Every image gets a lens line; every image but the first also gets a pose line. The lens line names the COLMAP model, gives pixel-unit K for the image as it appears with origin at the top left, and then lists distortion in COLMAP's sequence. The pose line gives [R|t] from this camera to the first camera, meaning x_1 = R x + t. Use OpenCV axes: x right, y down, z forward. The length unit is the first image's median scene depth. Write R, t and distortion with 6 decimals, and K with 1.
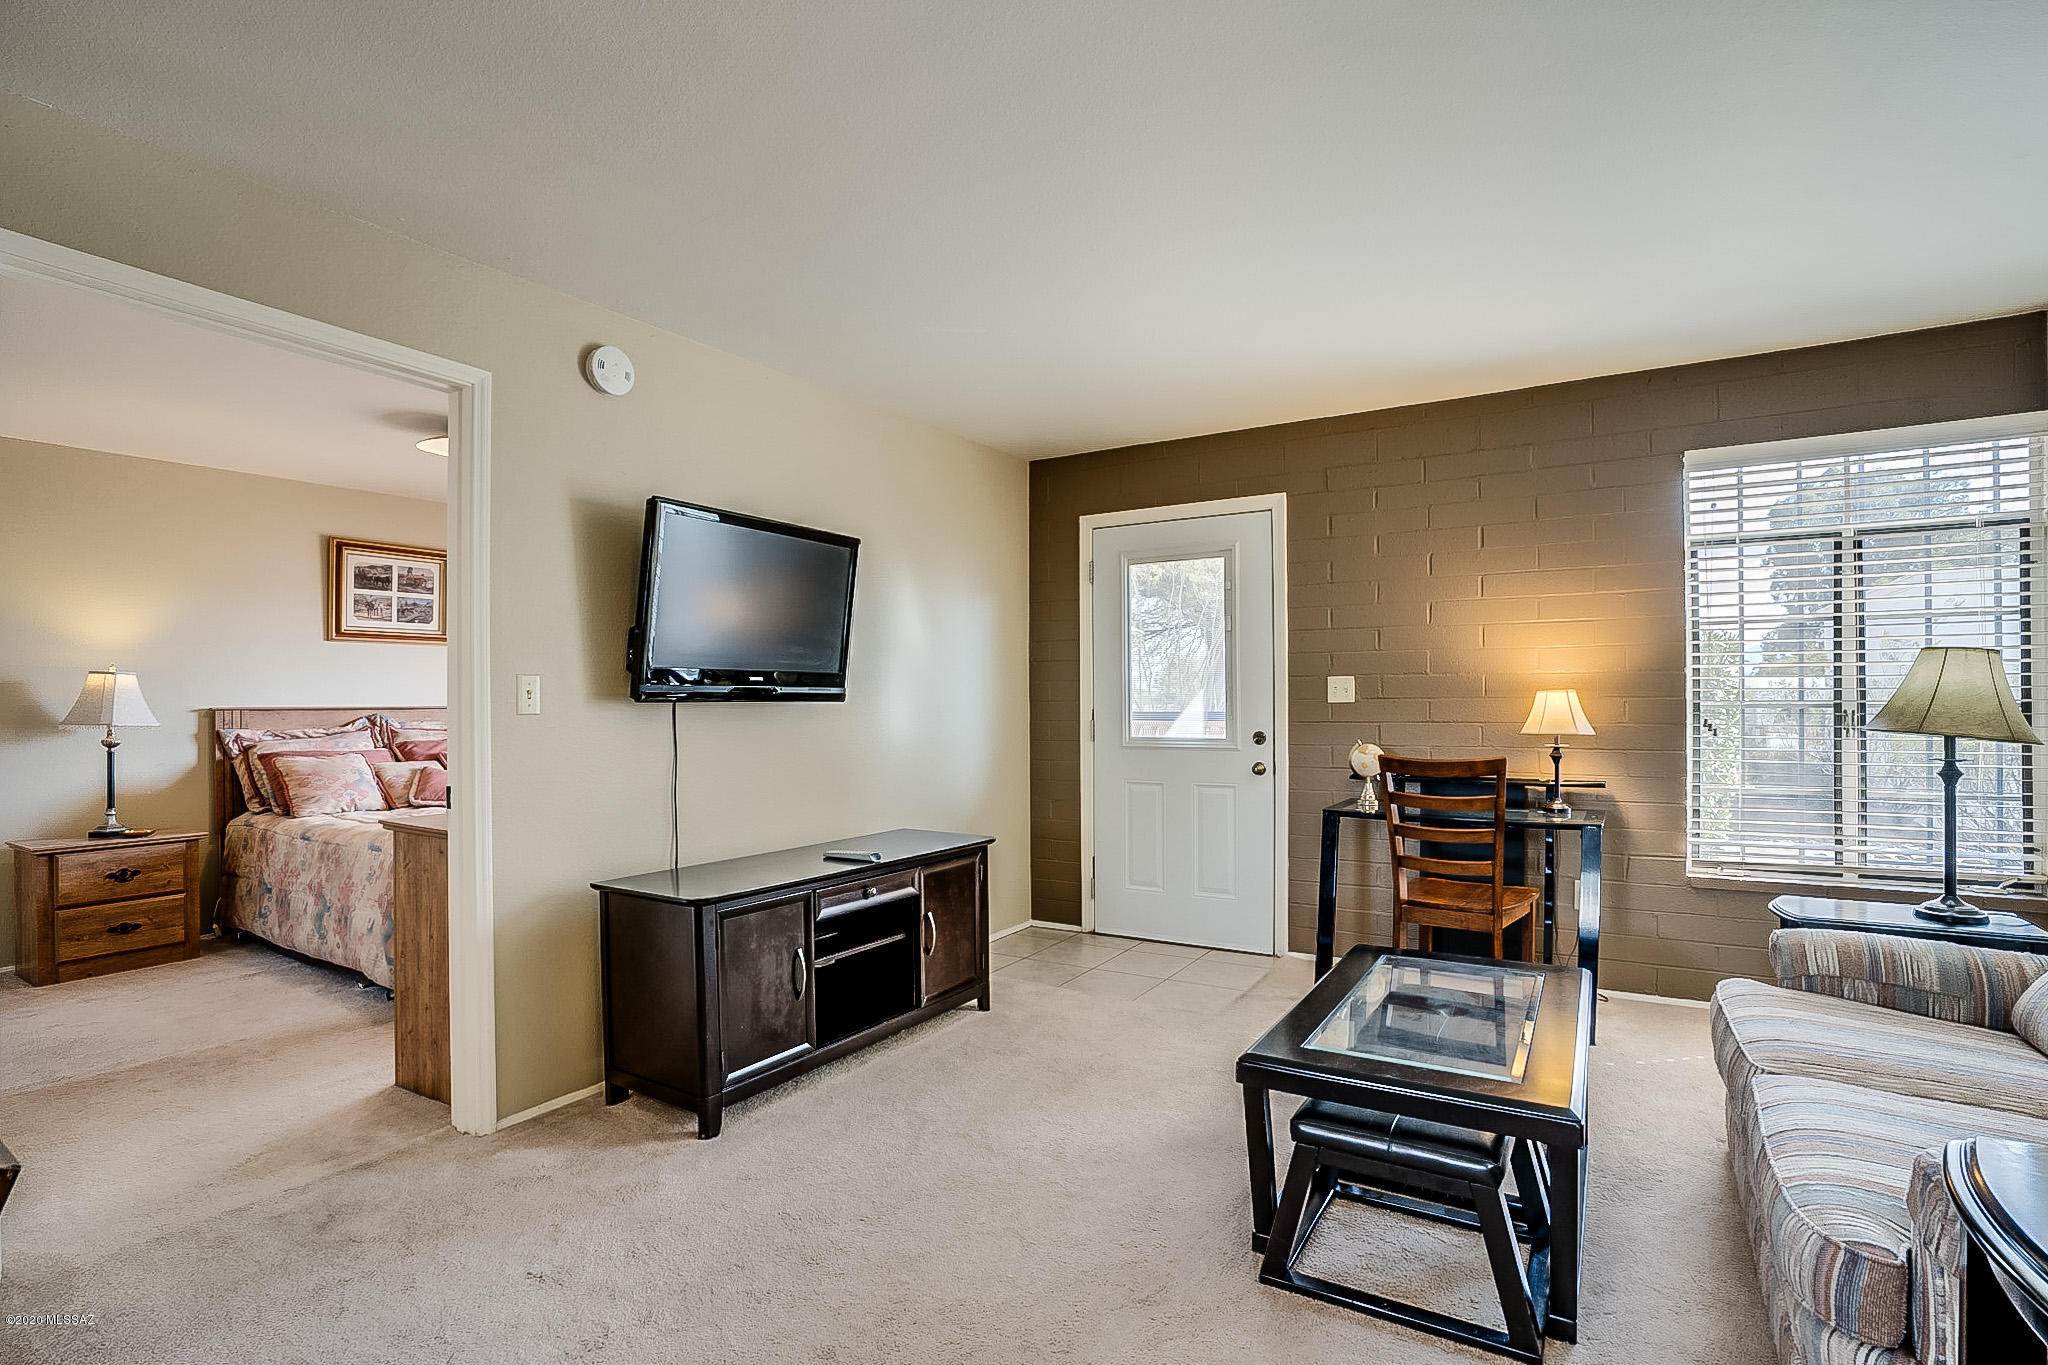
lens RADIAL K [[961.2, 0, 1034.8], [0, 961.2, 694.3], [0, 0, 1]] dist [-0.050326, 0.016510]
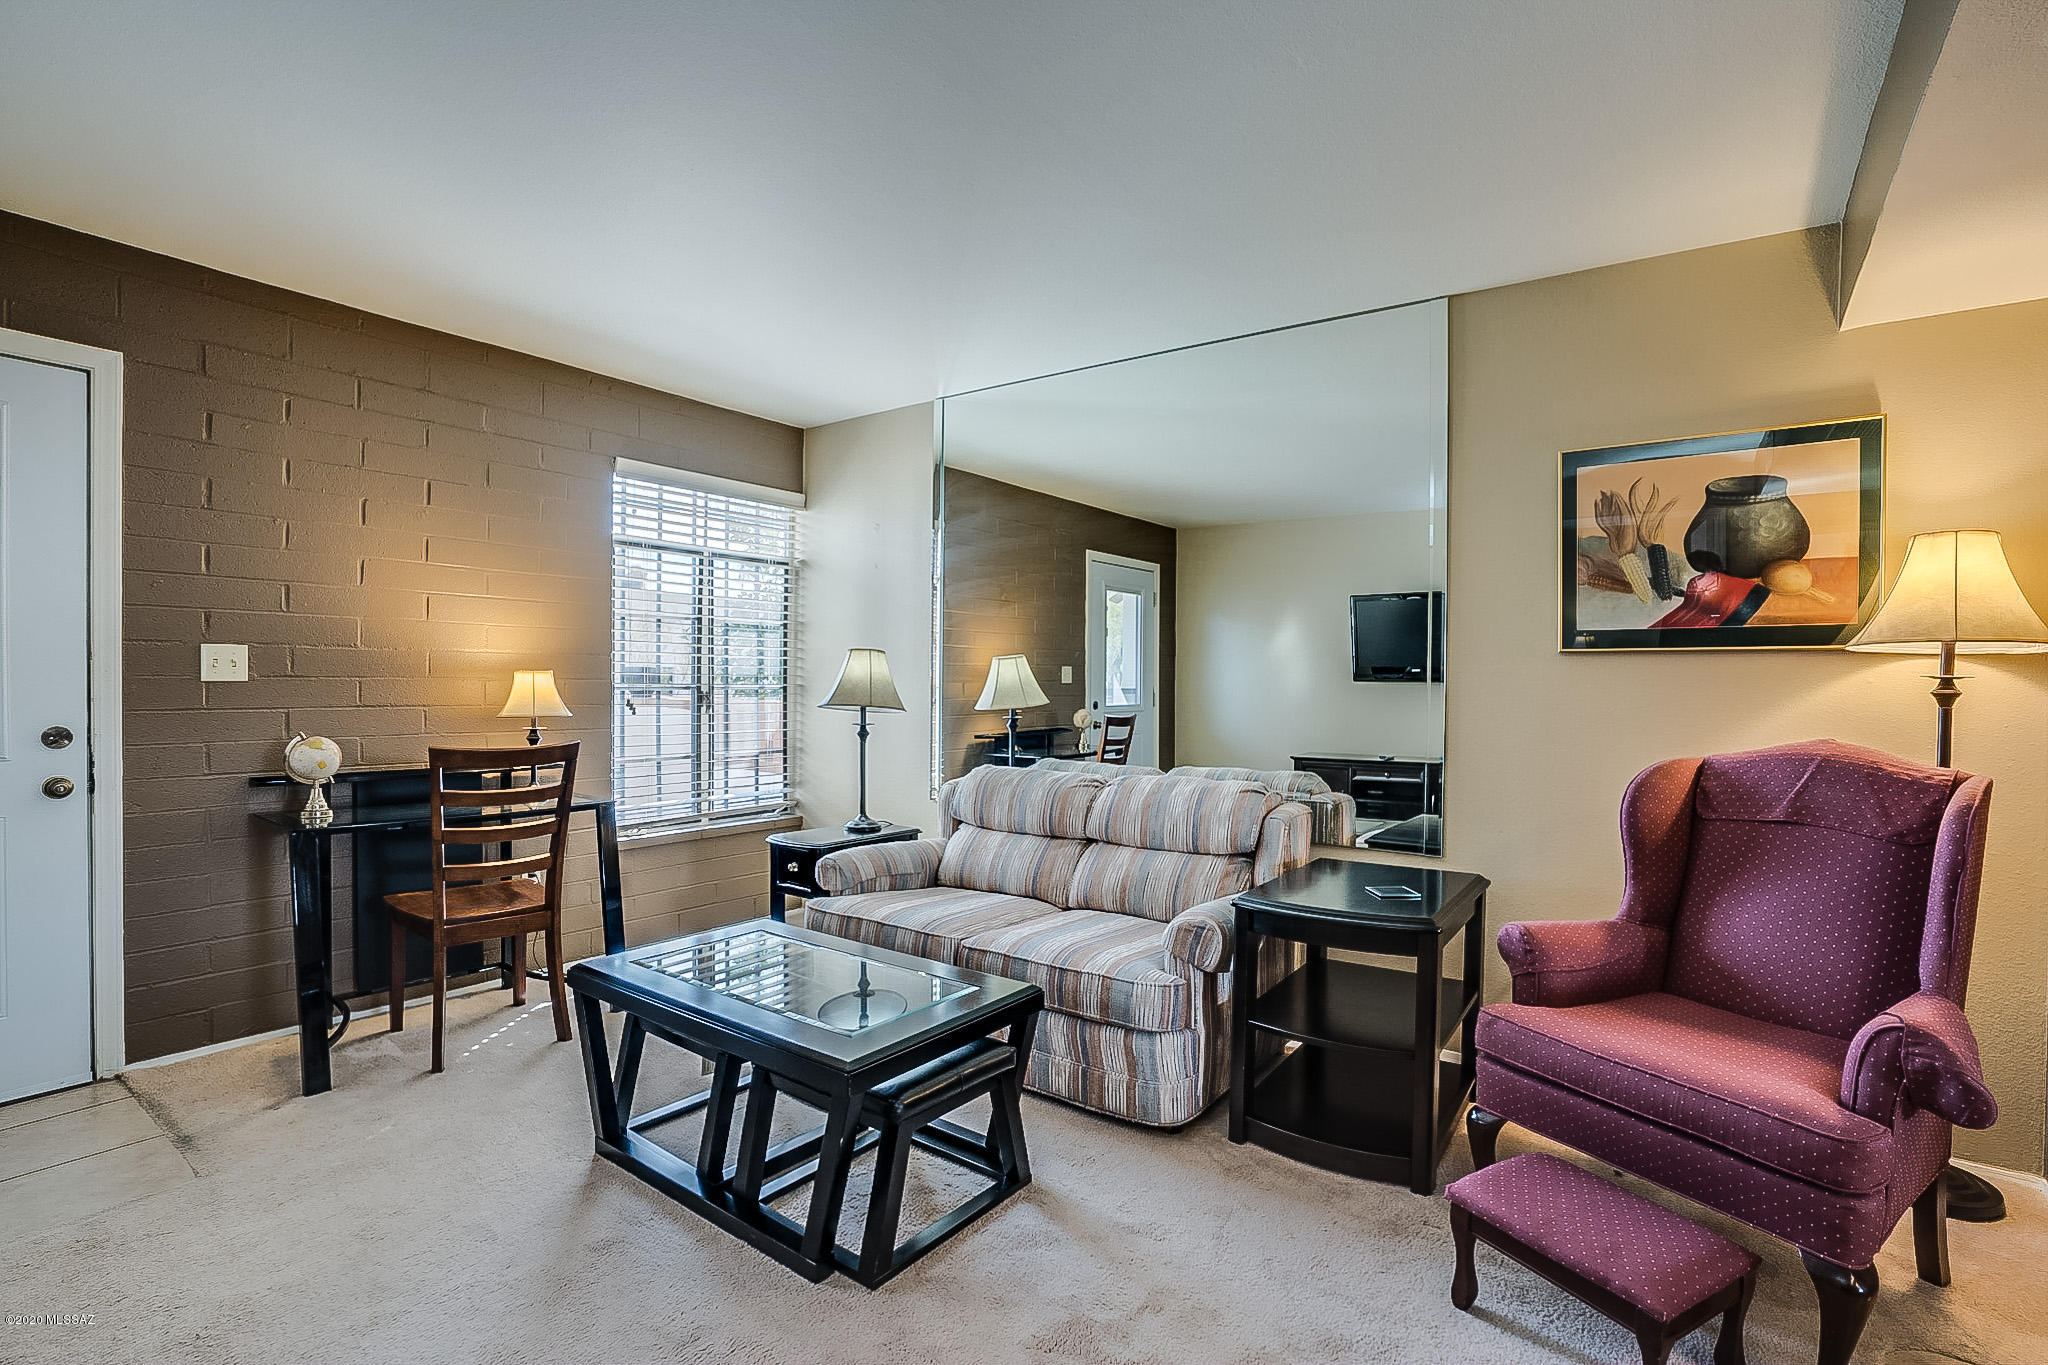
lens RADIAL K [[961.2, 0, 1031.8], [0, 961.2, 688.2], [0, 0, 1]] dist [-0.050326, 0.016510]
pose [[0.089529, 0.002061, 0.995982, -0.335281], [-0.015180, 0.999885, -0.000704, 0.005654], [-0.995869, -0.015056, 0.089550, 0.367996]]
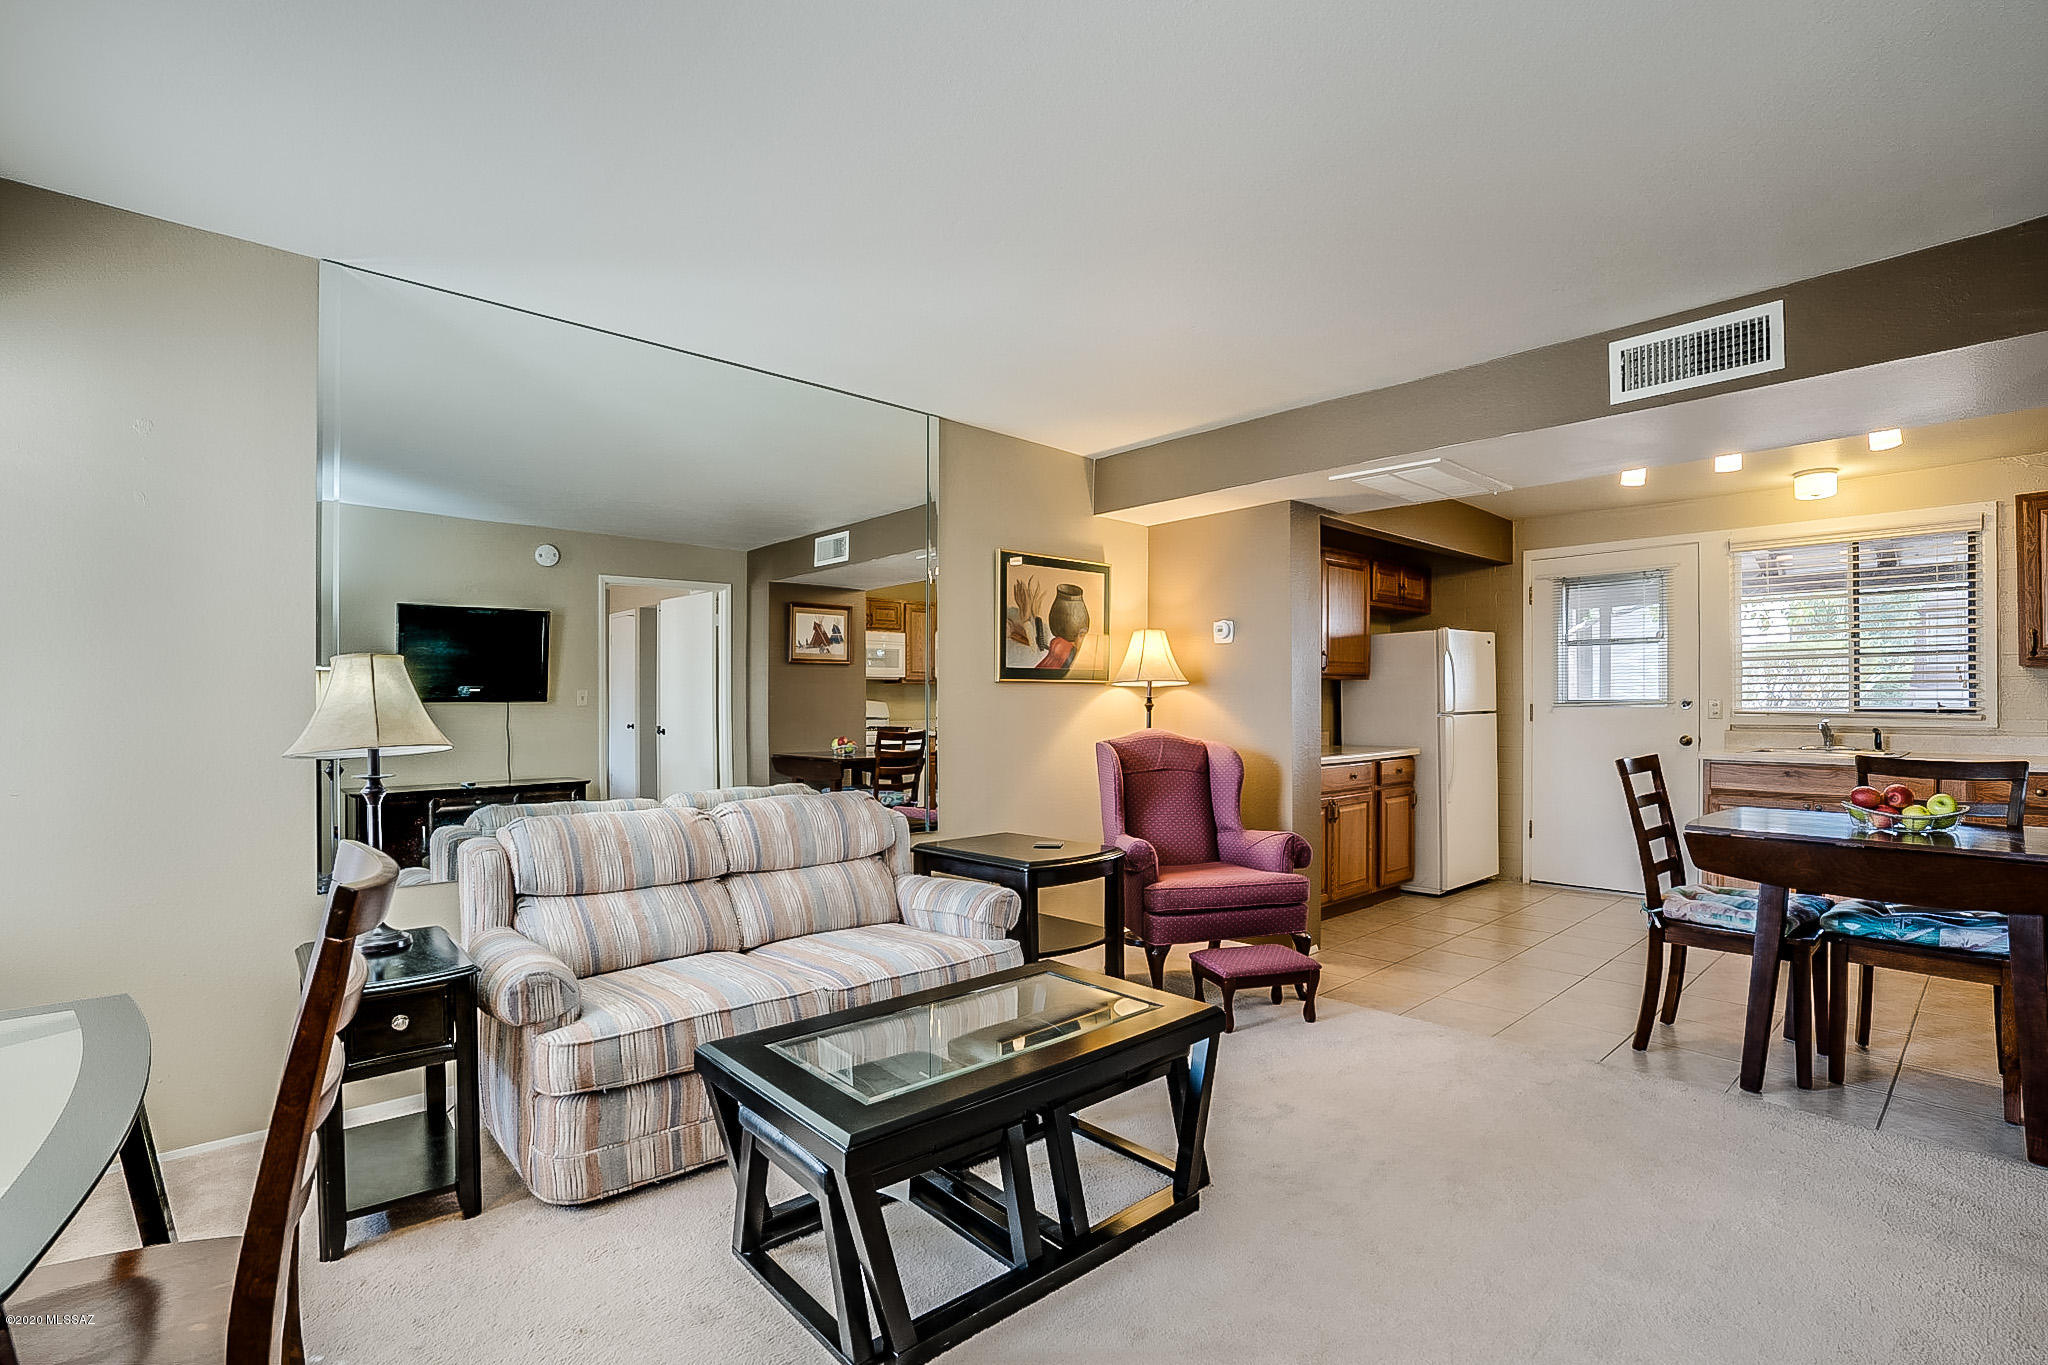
lens RADIAL K [[961.2, 0, 1057.7], [0, 961.2, 713.3], [0, 0, 1]] dist [-0.050326, 0.016510]
pose [[-0.962563, 0.009050, 0.270907, 0.043346], [0.010009, 0.999948, 0.002159, 0.006987], [-0.270873, 0.004790, -0.962603, 1.068896]]
